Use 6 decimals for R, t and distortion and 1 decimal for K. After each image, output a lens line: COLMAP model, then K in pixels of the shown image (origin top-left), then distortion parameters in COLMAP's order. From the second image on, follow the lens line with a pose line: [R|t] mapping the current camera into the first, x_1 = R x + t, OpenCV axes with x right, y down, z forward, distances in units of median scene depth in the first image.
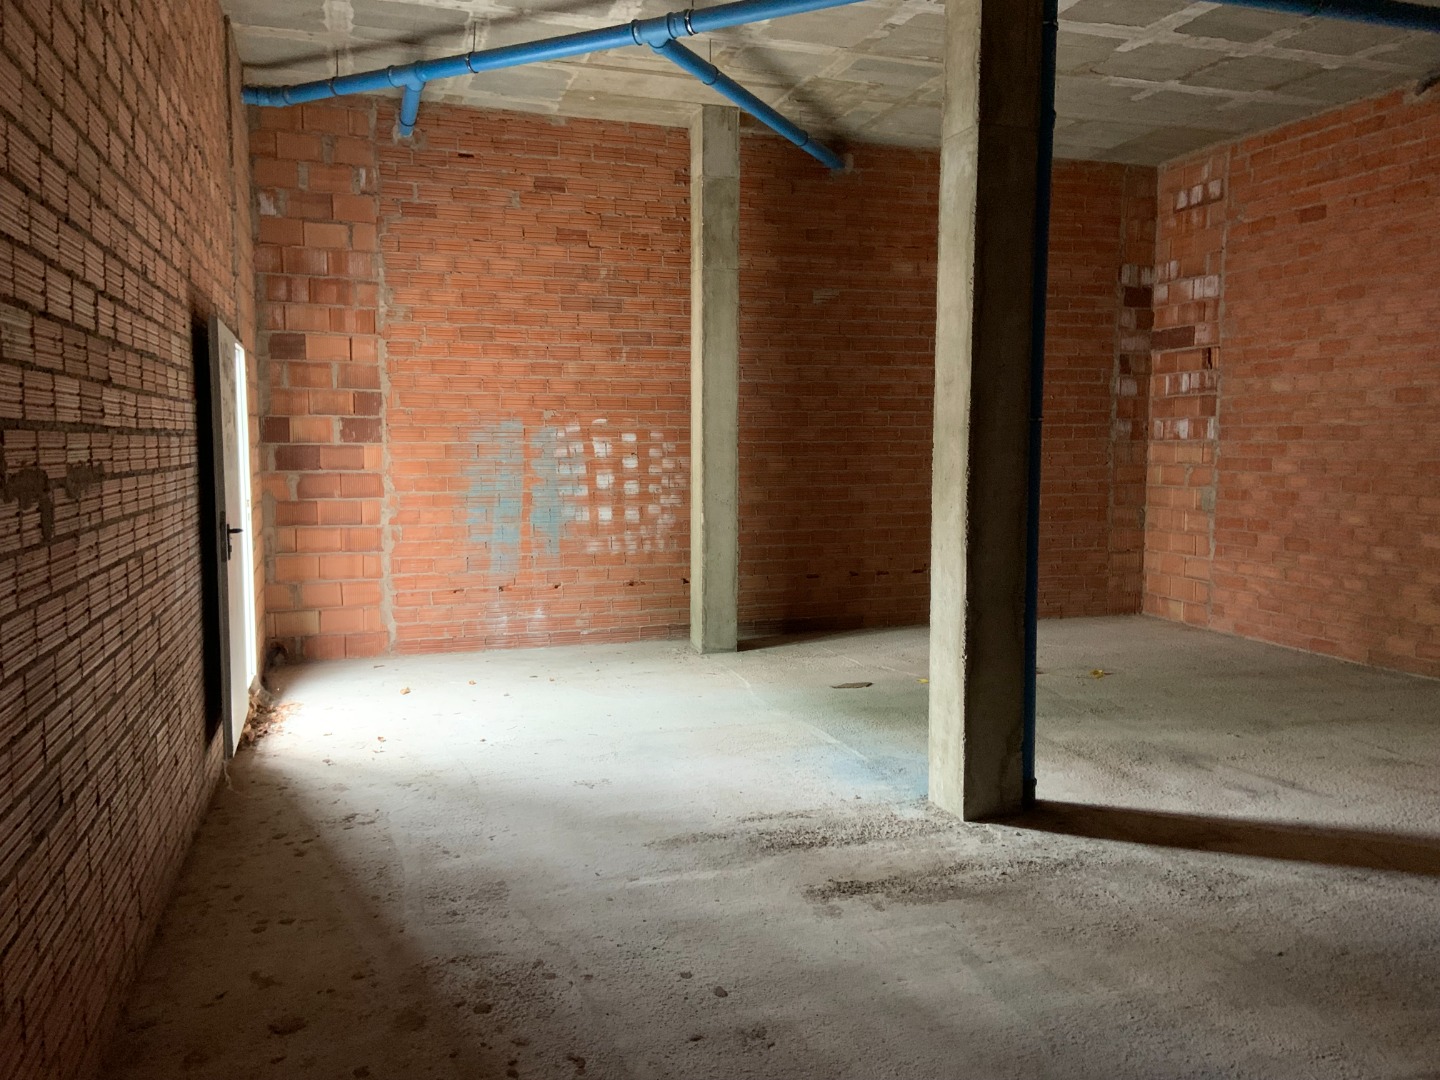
lens RADIAL K [[1082.7, 0, 699.2], [0, 1082.7, 528.1], [0, 0, 1]] dist [0.117152, -0.141346]
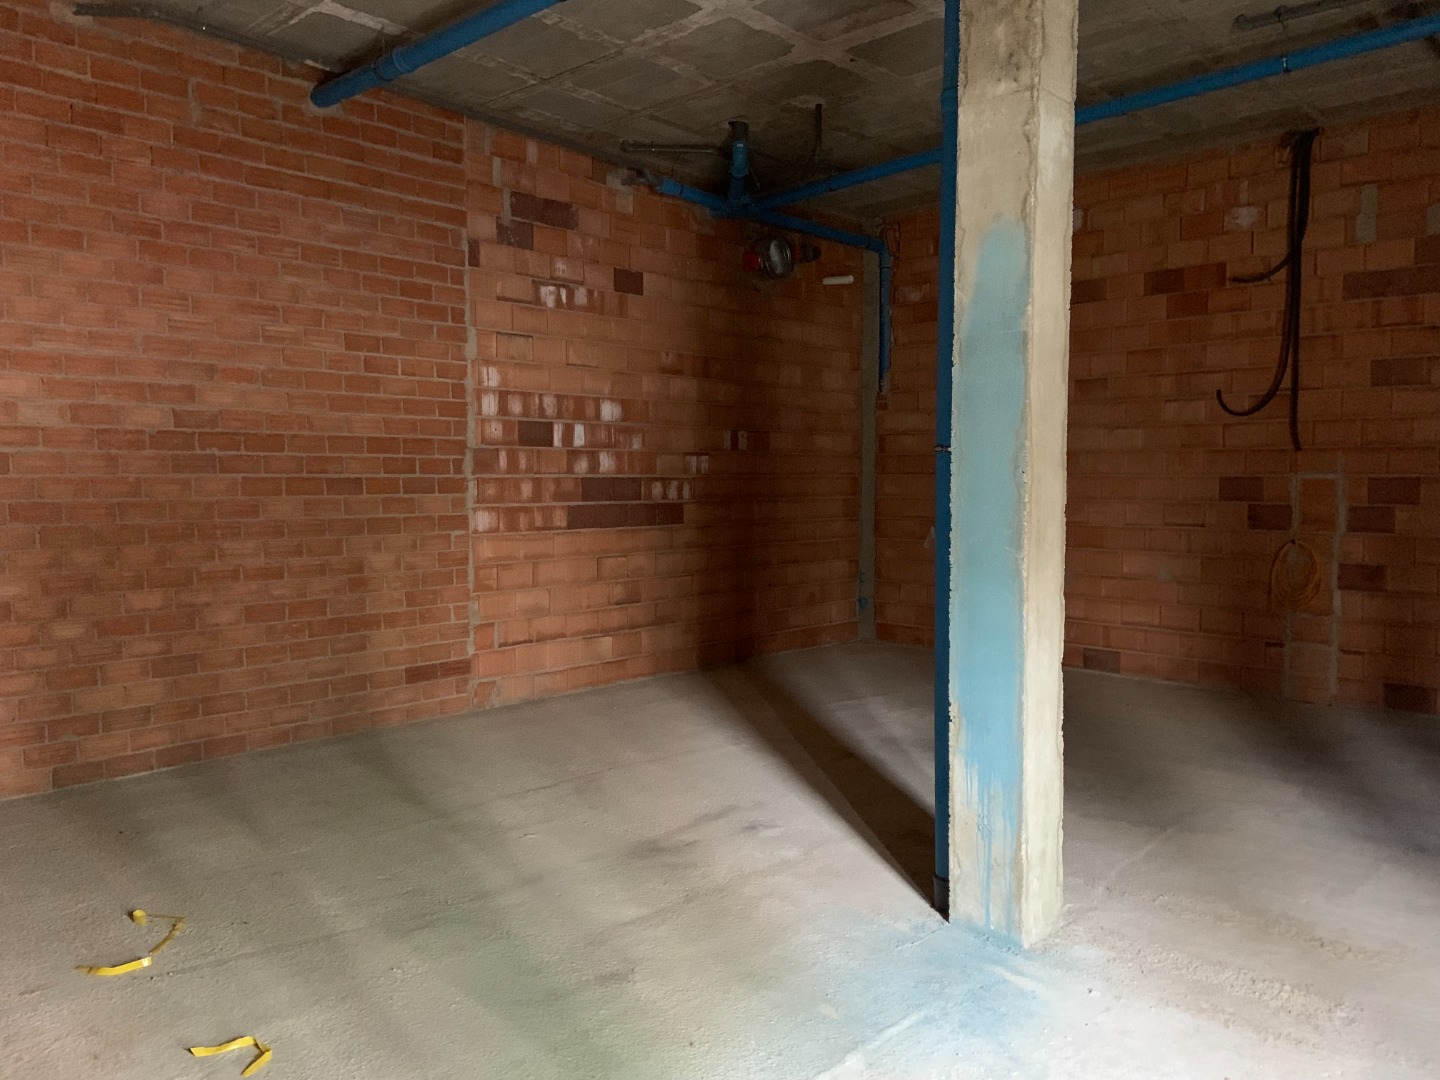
lens RADIAL K [[1082.7, 0, 710.5], [0, 1082.7, 524.3], [0, 0, 1]] dist [0.117152, -0.141346]
pose [[-0.482461, -0.039240, 0.875038, -0.215102], [0.068979, 0.994191, 0.082616, -0.075997], [-0.873197, 0.100218, -0.476952, 0.964641]]
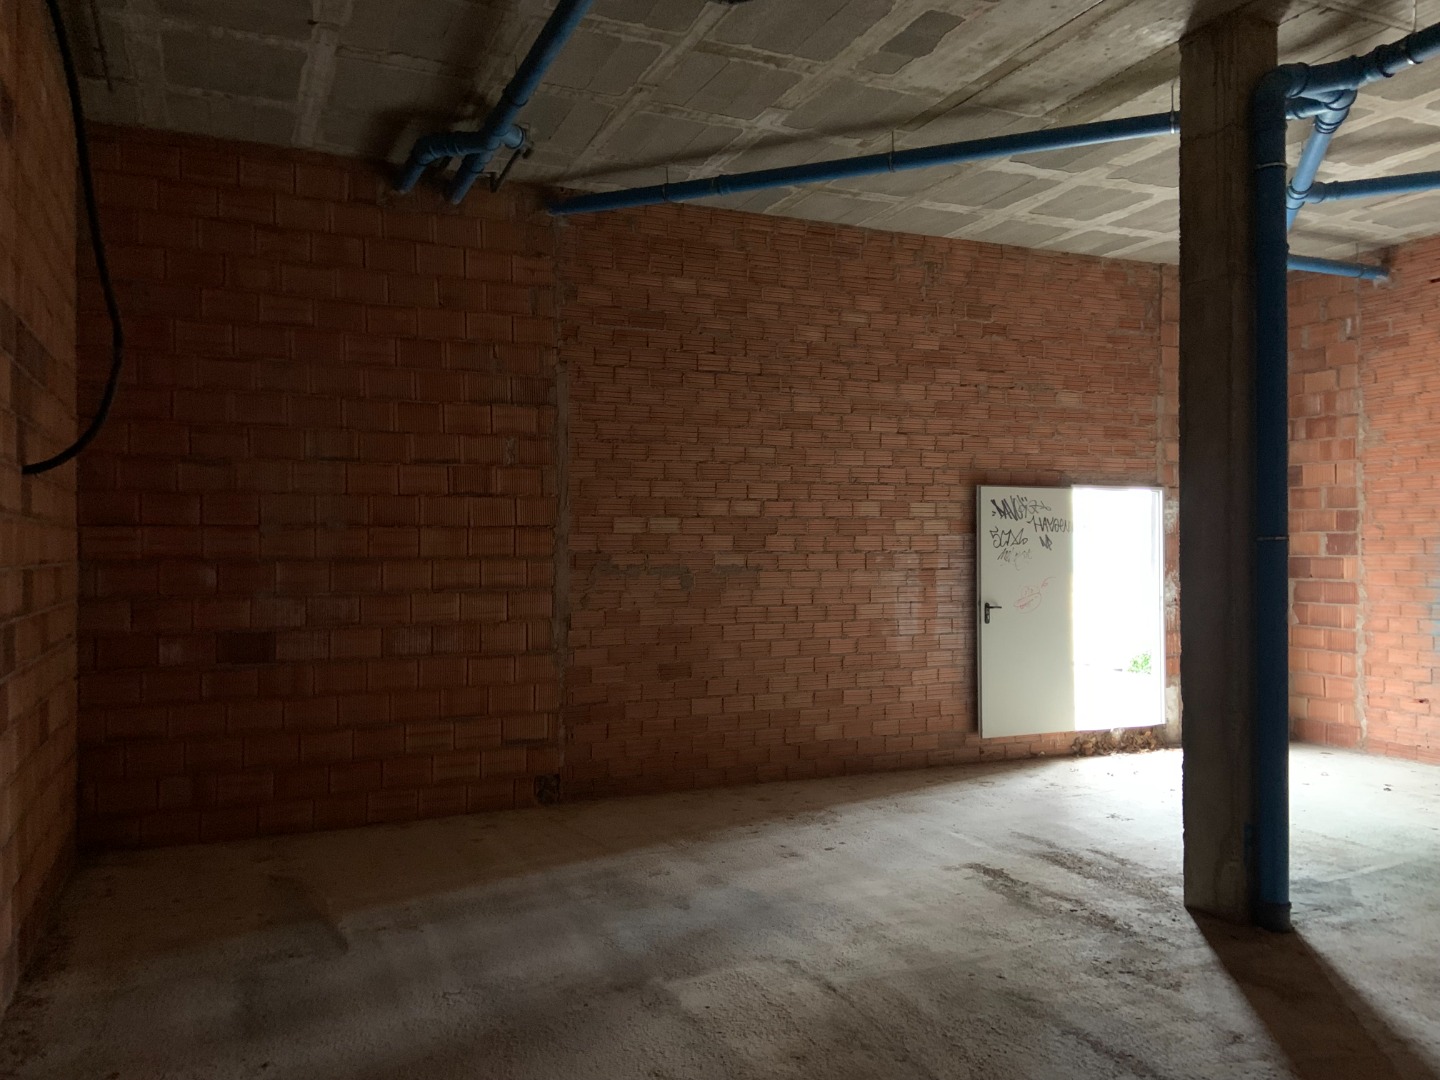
lens RADIAL K [[1082.0, 0, 685.1], [0, 1082.0, 549.0], [0, 0, 1]] dist [0.070910, -0.092211]
pose [[0.084853, -0.000687, -0.996393, 0.769563], [-0.076128, 0.997072, -0.007171, -0.024796], [0.993481, 0.076462, 0.084553, 0.230385]]
